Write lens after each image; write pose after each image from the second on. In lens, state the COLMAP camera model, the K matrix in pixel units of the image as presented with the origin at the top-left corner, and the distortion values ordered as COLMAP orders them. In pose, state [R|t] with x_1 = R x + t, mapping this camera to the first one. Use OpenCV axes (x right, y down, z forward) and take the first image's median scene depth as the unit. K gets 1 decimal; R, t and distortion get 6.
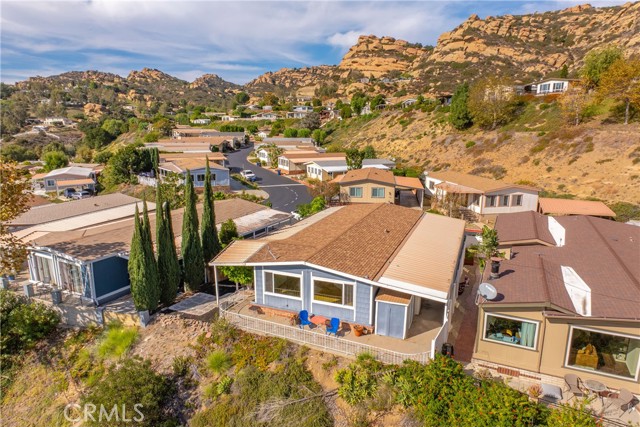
lens RADIAL K [[392.6, 0, 322.0], [0, 392.6, 216.3], [0, 0, 1]] dist [-0.006374, -0.017210]
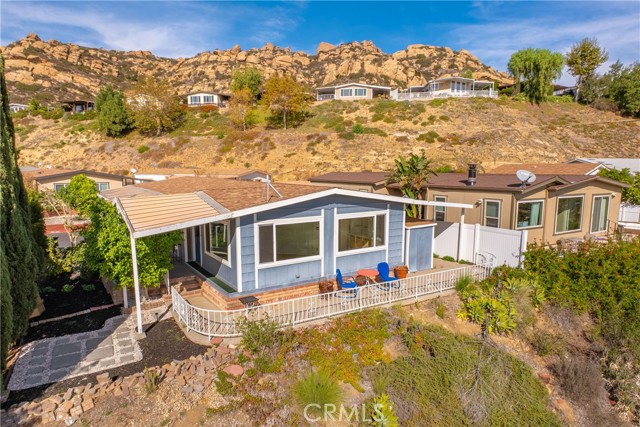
lens RADIAL K [[392.2, 0, 320.5], [0, 392.2, 232.8], [0, 0, 1]] dist [-0.008173, -0.013437]
pose [[0.552467, -0.129849, 0.823358, -0.166045], [0.176129, 0.983673, 0.036950, 0.044518], [-0.814714, 0.124604, 0.566318, 0.190703]]
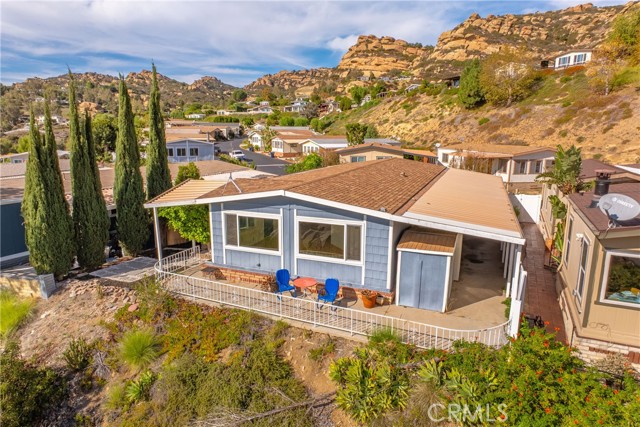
lens RADIAL K [[392.6, 0, 322.0], [0, 392.6, 216.3], [0, 0, 1]] dist [-0.006374, -0.017210]
pose [[0.999992, 0.002795, 0.002949, 0.004299], [-0.002766, 0.999947, -0.009926, 0.046223], [-0.002976, 0.009918, 0.999946, 0.104522]]
